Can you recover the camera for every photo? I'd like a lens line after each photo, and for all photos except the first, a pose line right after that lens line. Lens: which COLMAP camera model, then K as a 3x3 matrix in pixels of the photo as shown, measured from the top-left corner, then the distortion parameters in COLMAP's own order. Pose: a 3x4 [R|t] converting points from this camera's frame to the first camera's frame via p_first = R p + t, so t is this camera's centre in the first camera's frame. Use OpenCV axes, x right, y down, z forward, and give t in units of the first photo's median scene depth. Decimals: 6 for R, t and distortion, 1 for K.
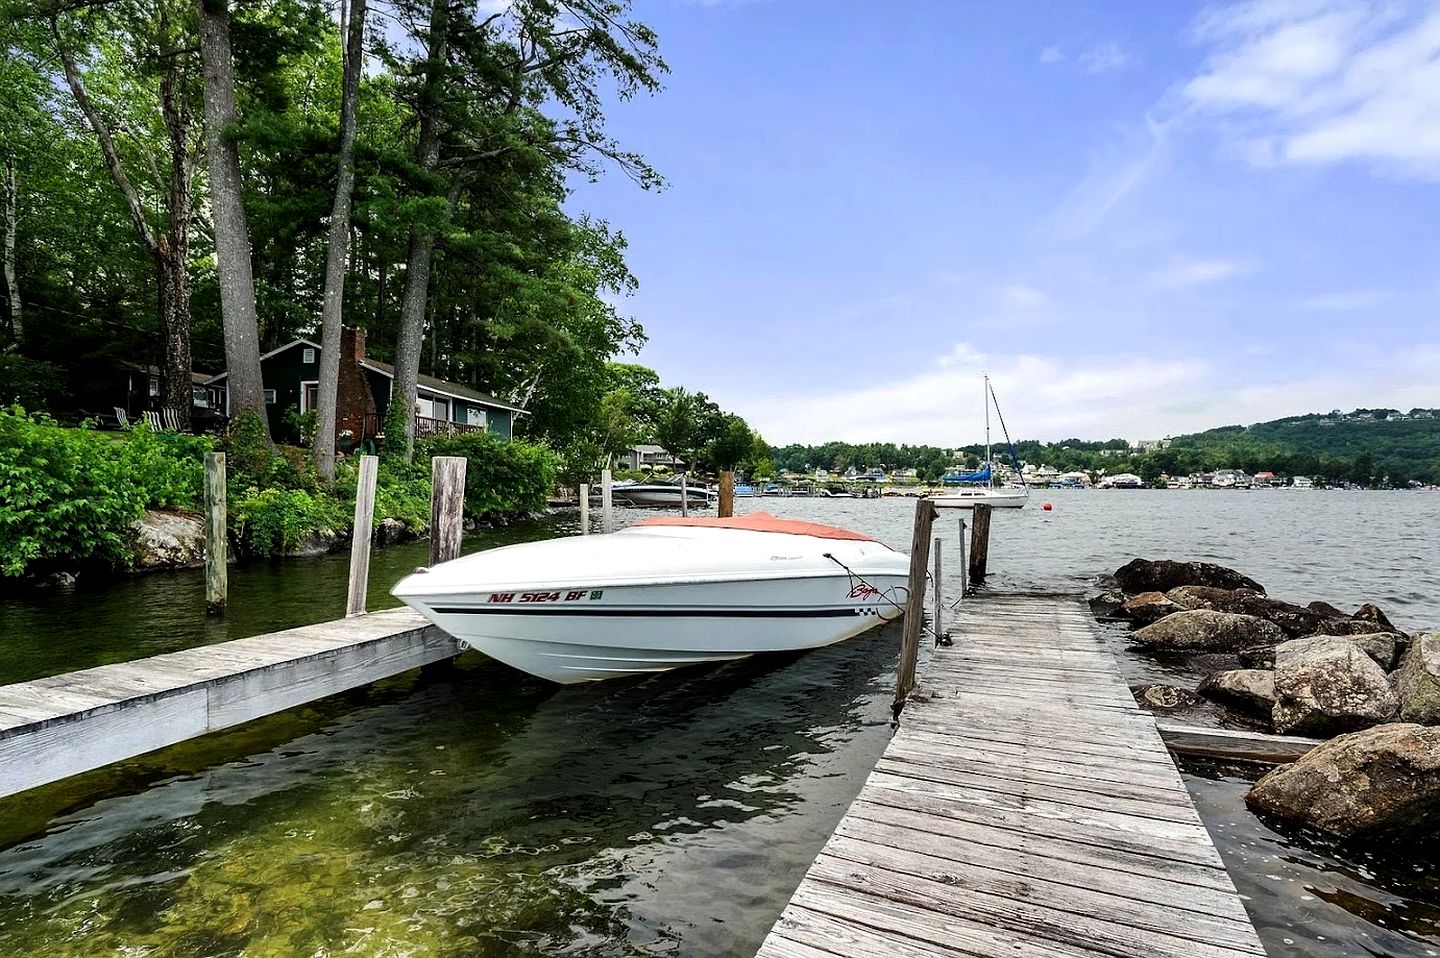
lens RADIAL K [[1337.3, 0, 720.0], [0, 1337.3, 479.0], [0, 0, 1]] dist [0.007455, 0.000992]
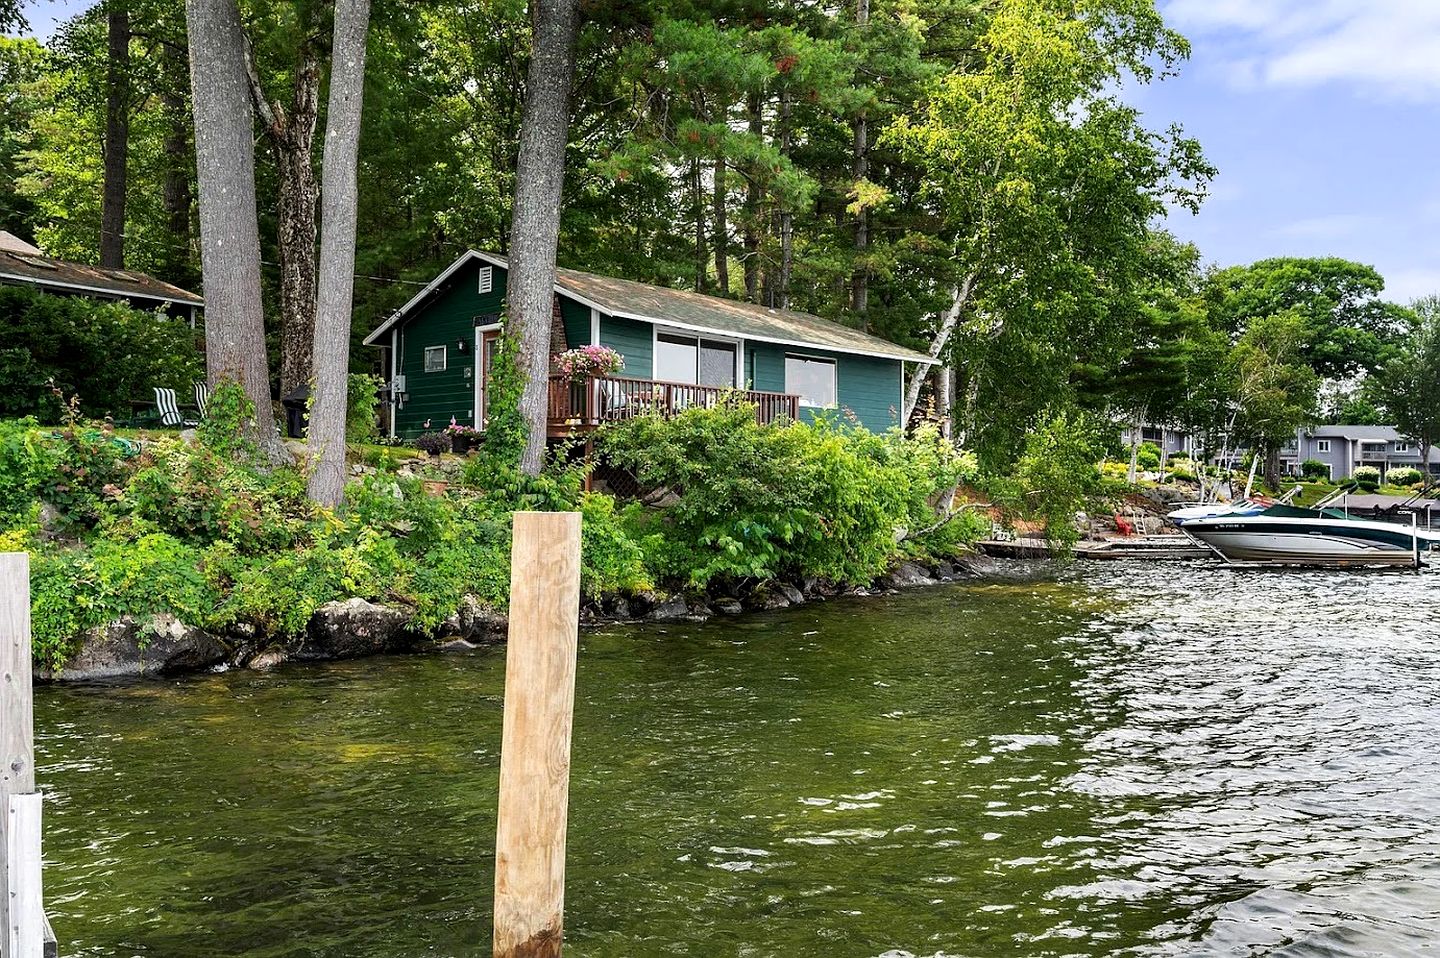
lens RADIAL K [[1337.3, 0, 720.0], [0, 1337.3, 479.0], [0, 0, 1]] dist [0.007455, 0.000992]
pose [[0.730919, -0.005759, -0.682440, 0.120769], [0.005214, 0.999982, -0.002853, -0.007123], [0.682444, -0.001473, 0.730936, 0.582028]]
